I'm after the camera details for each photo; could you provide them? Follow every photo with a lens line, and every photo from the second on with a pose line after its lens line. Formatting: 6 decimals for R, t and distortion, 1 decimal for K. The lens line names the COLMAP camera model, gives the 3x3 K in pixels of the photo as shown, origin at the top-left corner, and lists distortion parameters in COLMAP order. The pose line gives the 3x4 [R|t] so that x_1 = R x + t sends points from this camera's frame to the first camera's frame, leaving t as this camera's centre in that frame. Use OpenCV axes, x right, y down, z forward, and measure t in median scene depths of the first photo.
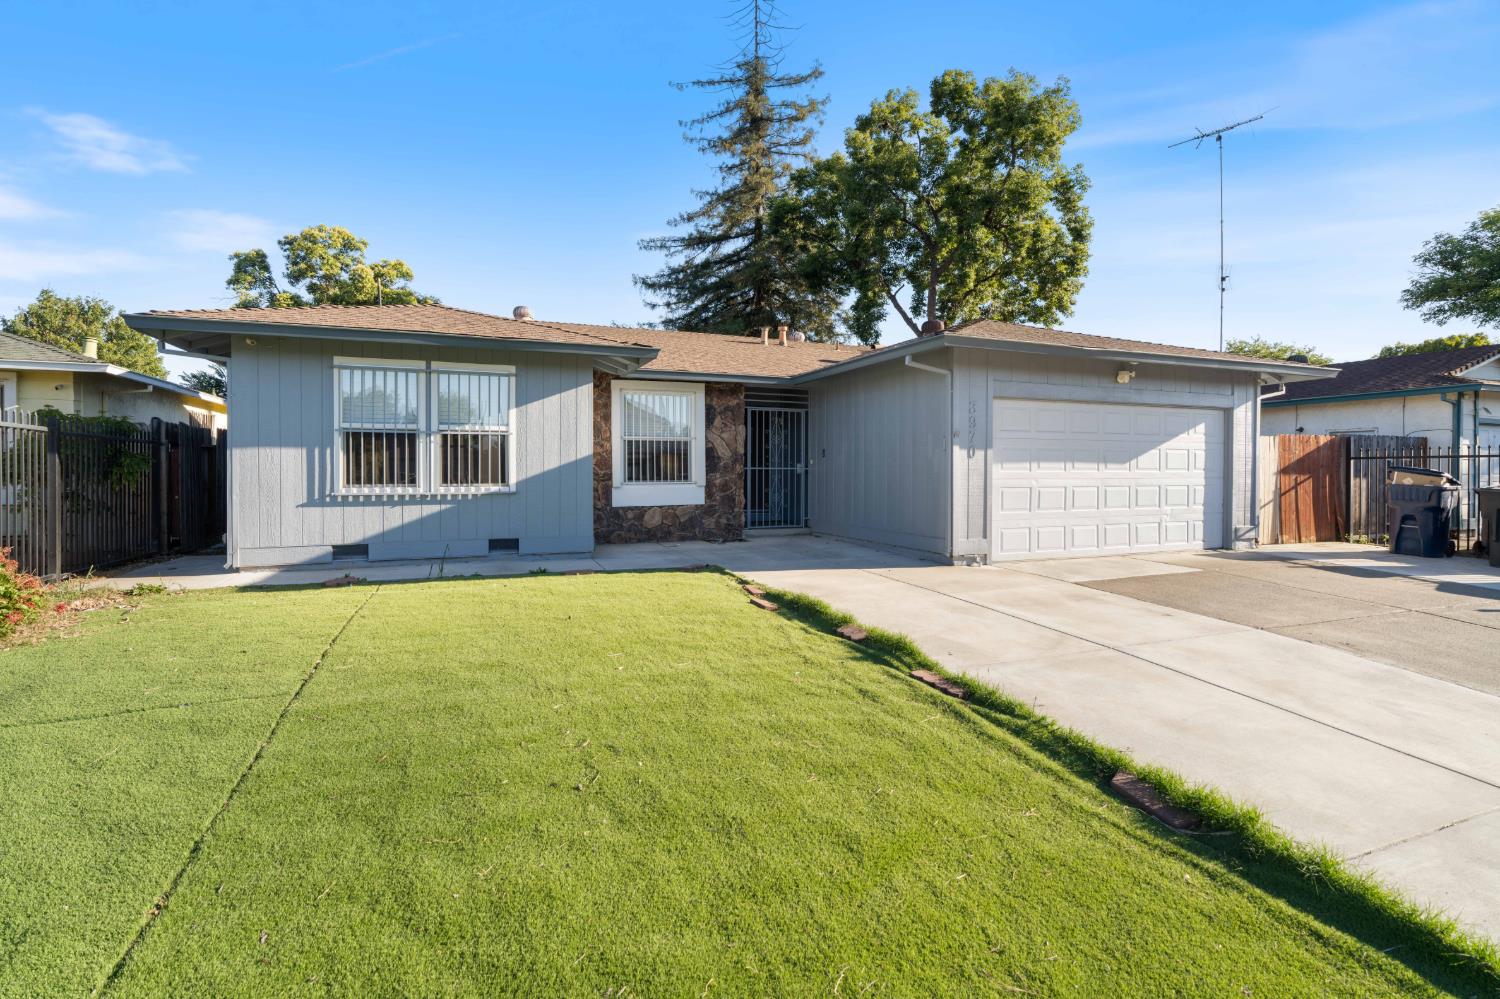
lens RADIAL K [[678.5, 0, 742.2], [0, 678.5, 489.2], [0, 0, 1]] dist [-0.009408, 0.003476]
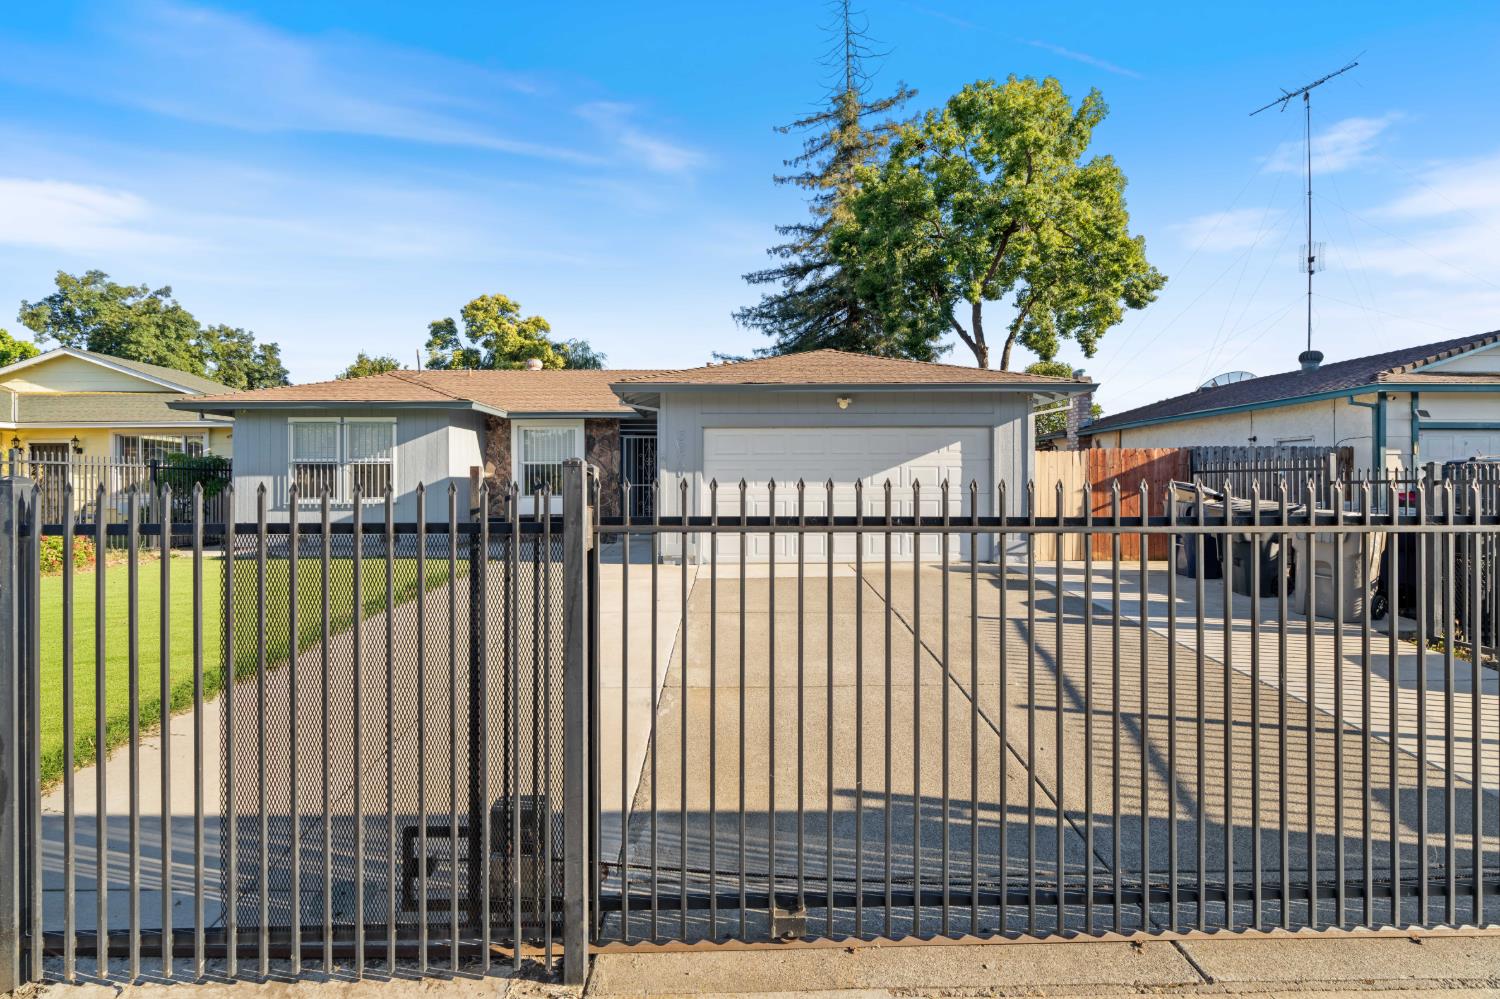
lens RADIAL K [[678.5, 0, 753.3], [0, 678.5, 498.0], [0, 0, 1]] dist [-0.009408, 0.003476]
pose [[0.940241, 0.003981, -0.340485, 0.671364], [-0.005400, 0.999980, -0.003222, -0.004289], [0.340466, 0.004868, 0.940244, -0.092800]]
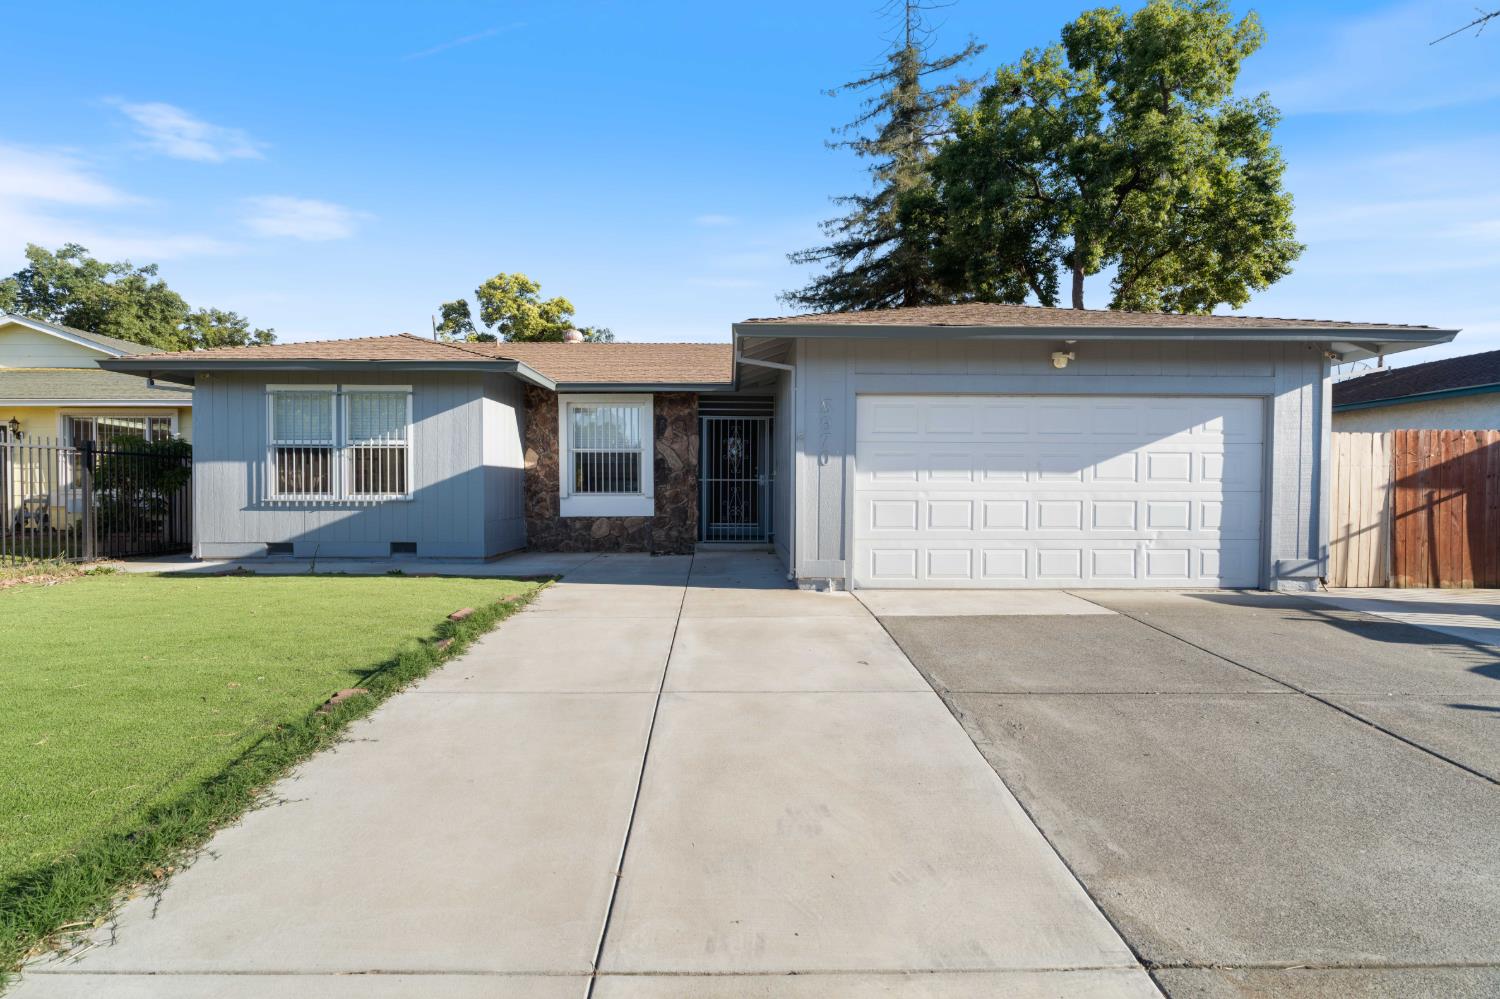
lens RADIAL K [[678.5, 0, 752.2], [0, 678.5, 508.5], [0, 0, 1]] dist [-0.009408, 0.003476]
pose [[0.938359, 0.013586, -0.345396, 0.416771], [-0.012310, 0.999907, 0.005886, 0.003340], [0.345443, -0.001271, 0.938439, 0.120914]]
